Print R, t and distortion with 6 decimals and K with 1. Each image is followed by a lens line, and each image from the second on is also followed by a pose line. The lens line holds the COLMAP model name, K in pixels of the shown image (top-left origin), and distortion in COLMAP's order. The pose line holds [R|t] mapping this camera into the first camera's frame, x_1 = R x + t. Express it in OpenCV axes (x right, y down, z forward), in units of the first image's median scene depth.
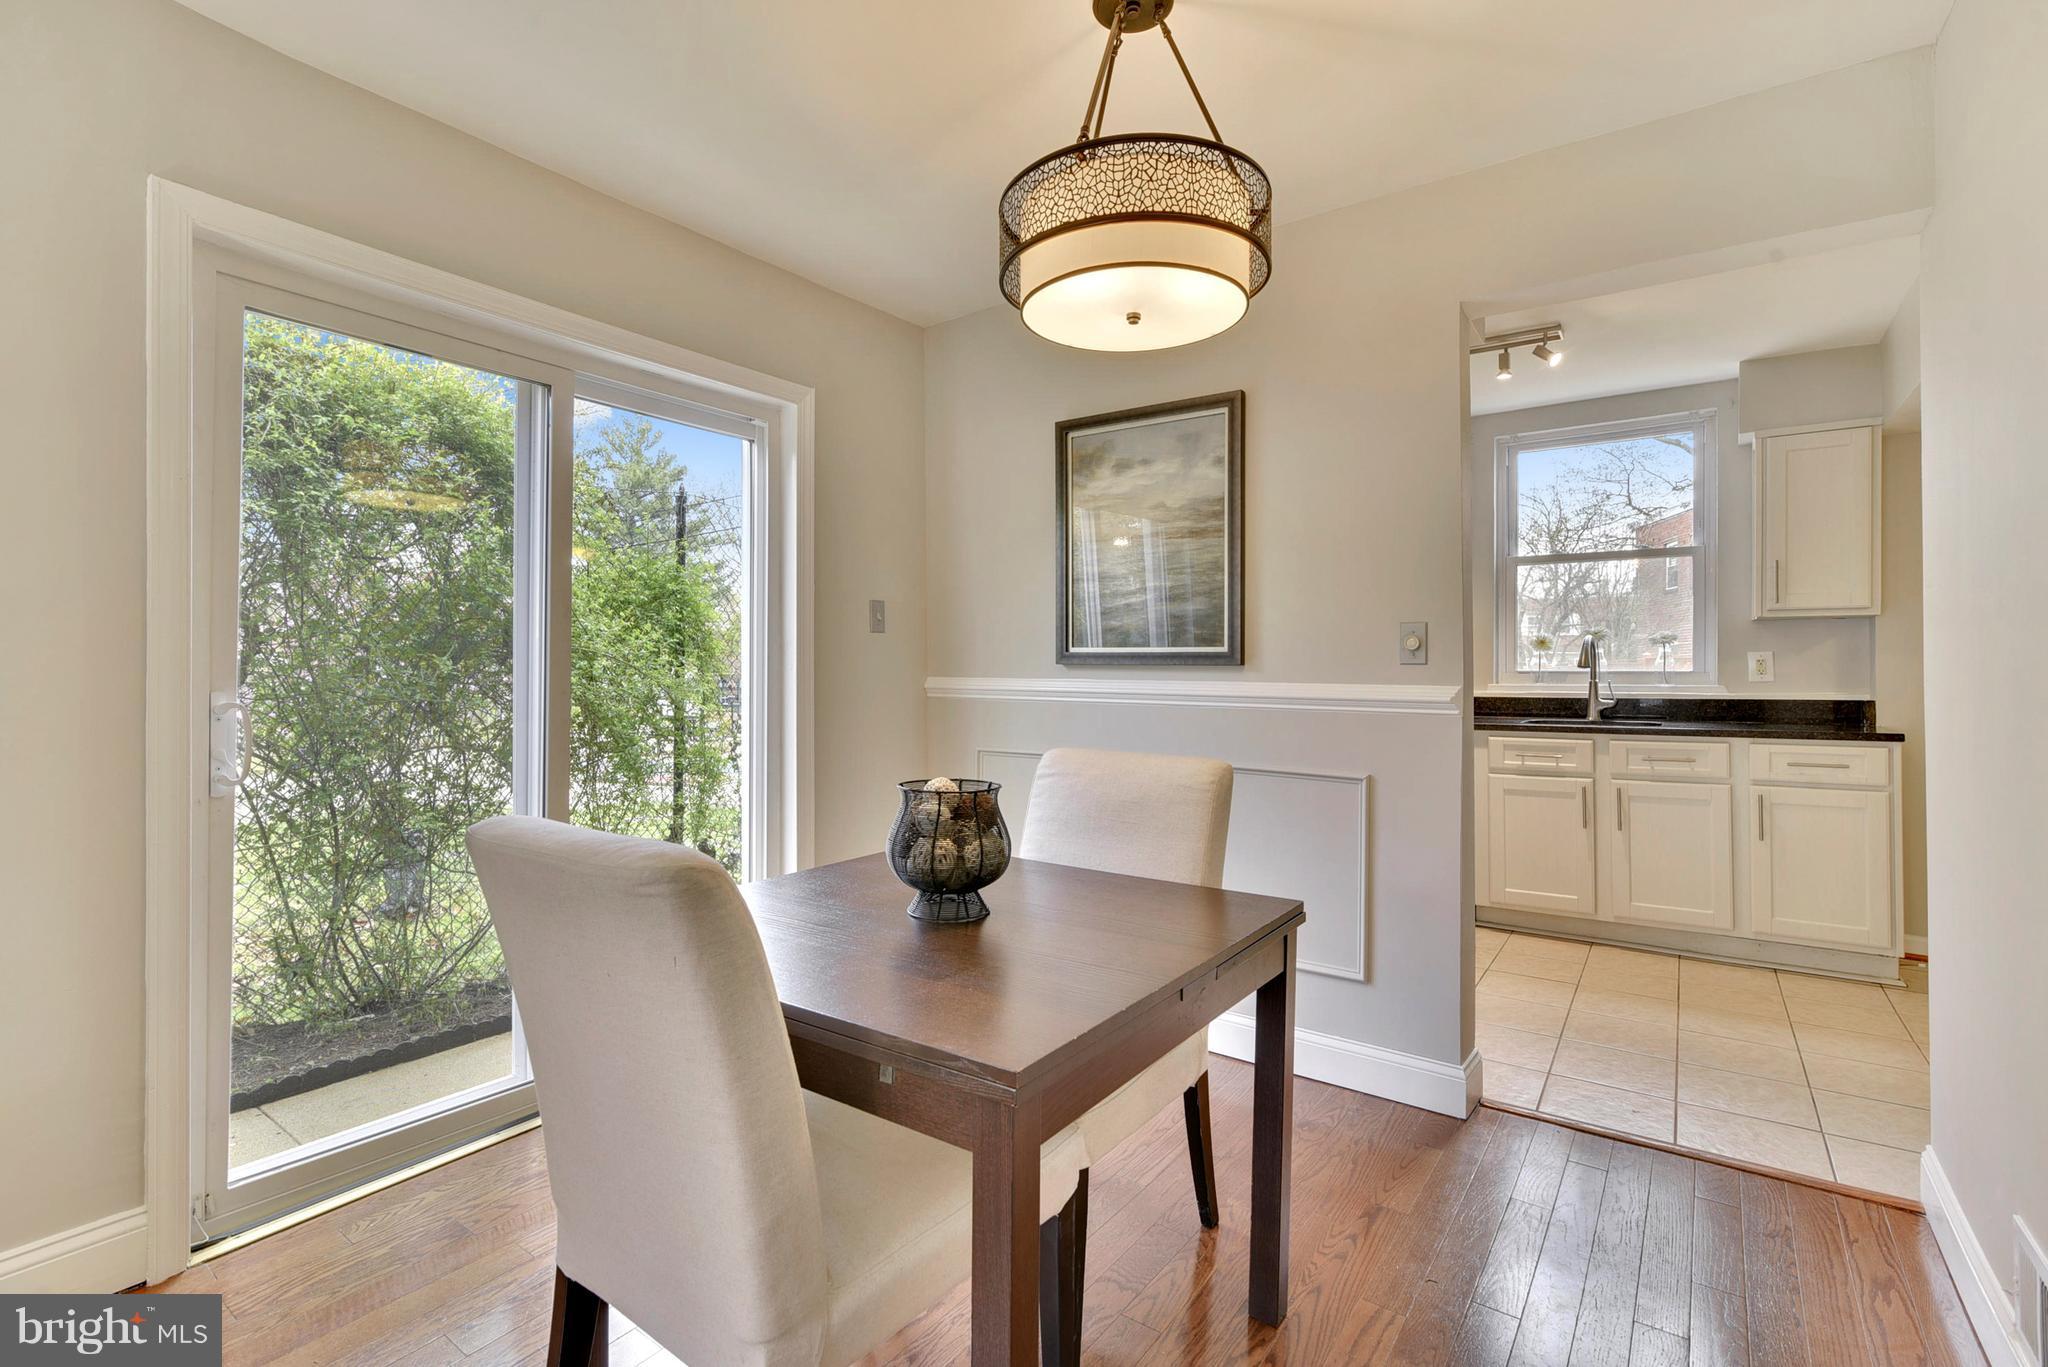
lens RADIAL K [[934.8, 0, 1022.2], [0, 934.8, 675.2], [0, 0, 1]] dist [-0.018462, 0.001417]
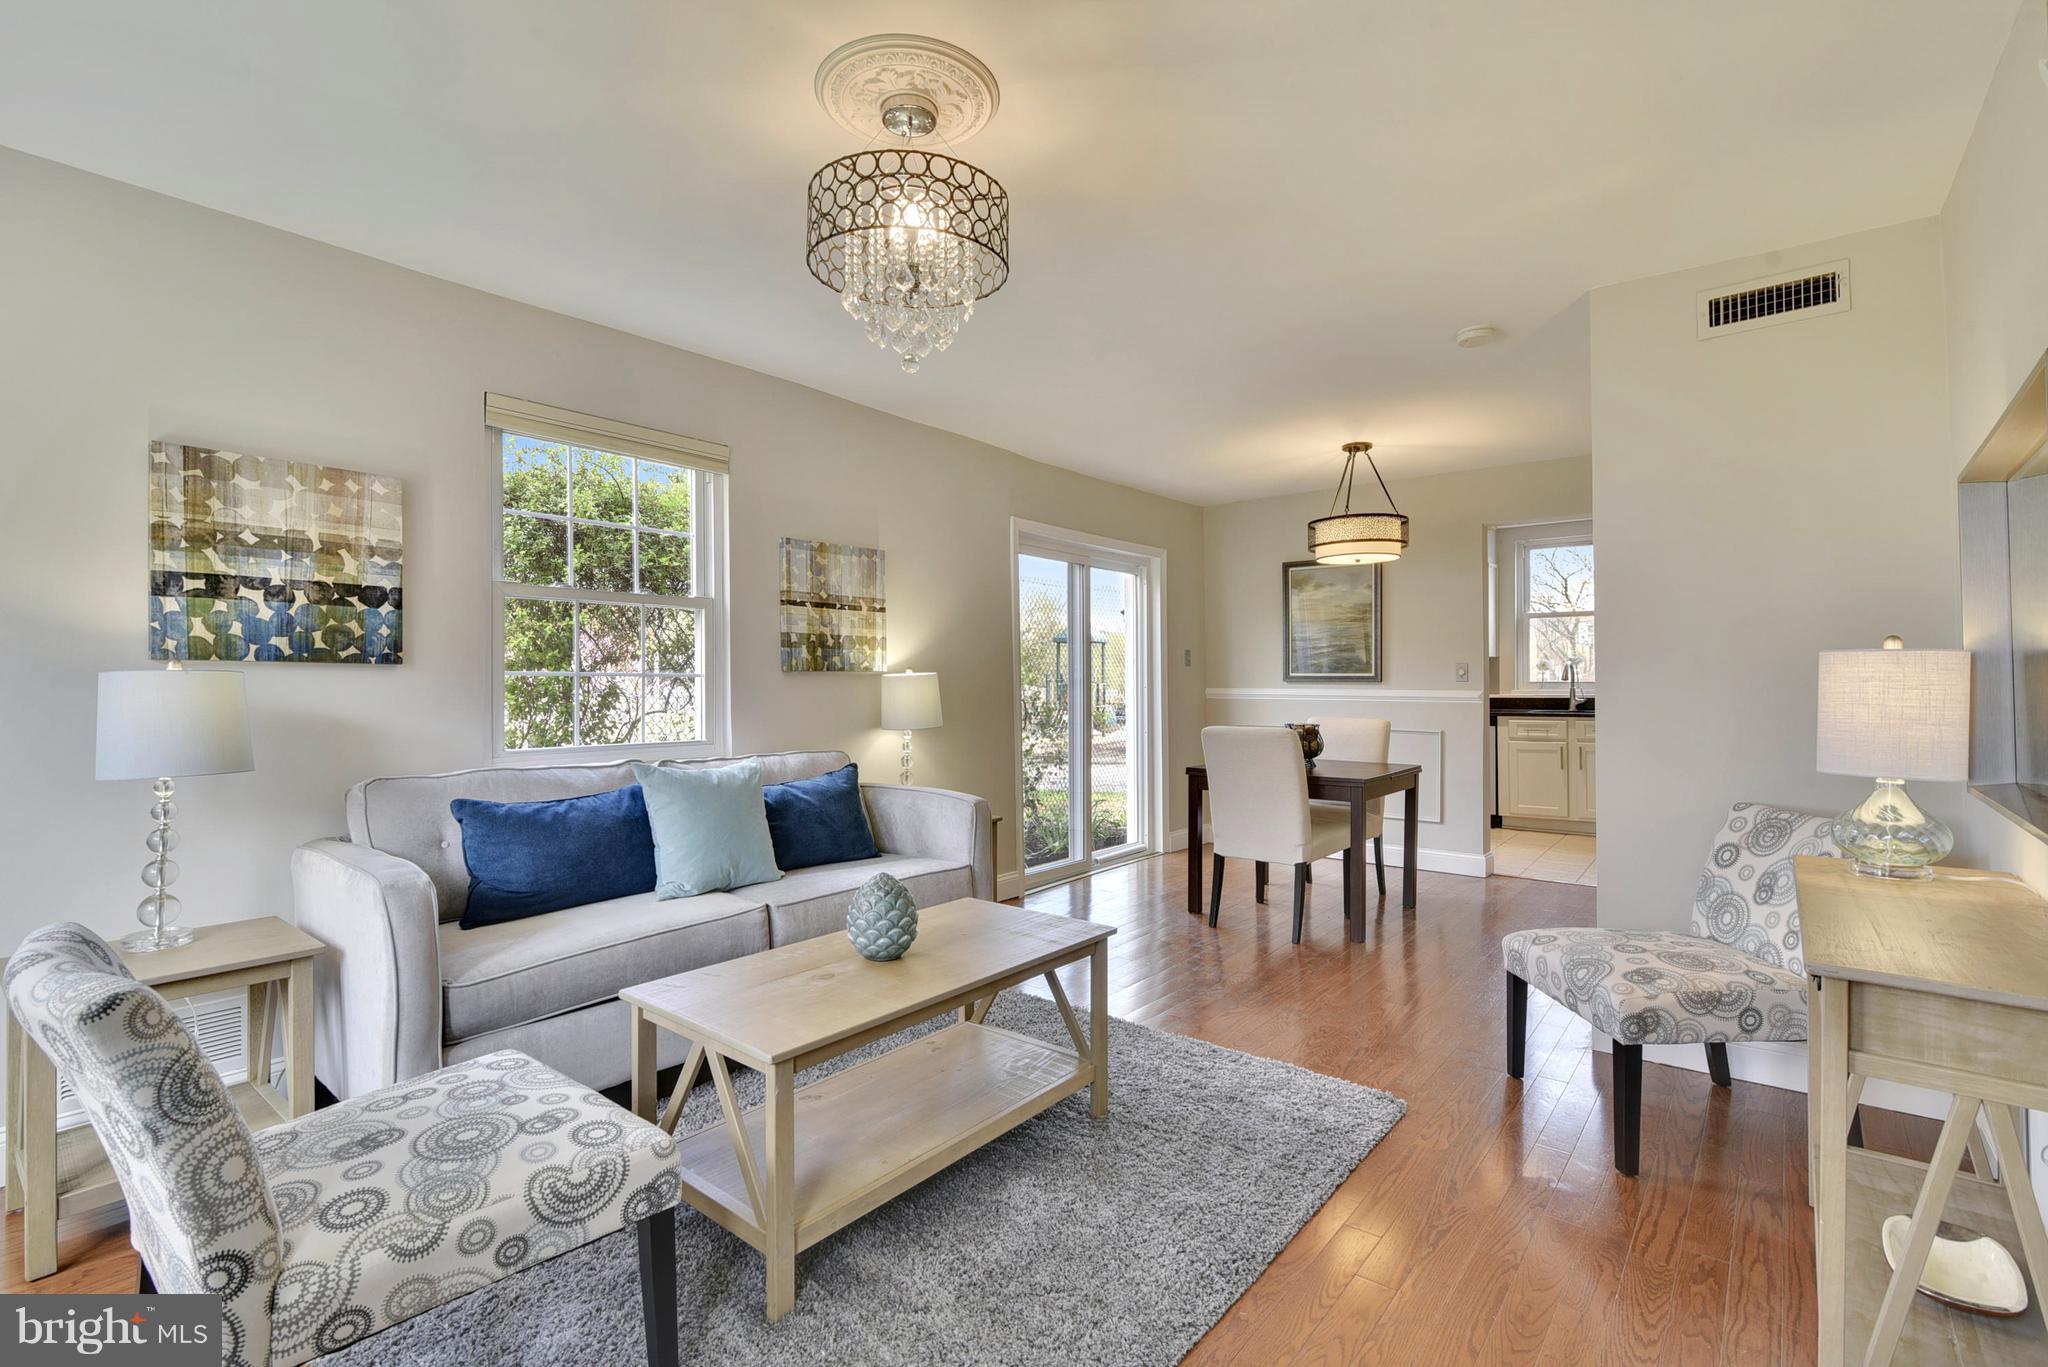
lens RADIAL K [[923.9, 0, 1026.7], [0, 923.9, 691.3], [0, 0, 1]] dist [-0.000871, -0.000062]
pose [[0.998446, -0.006351, -0.055365, -0.411774], [0.006730, 0.999955, 0.006646, -0.007446], [0.055320, -0.007008, 0.998444, -1.046805]]
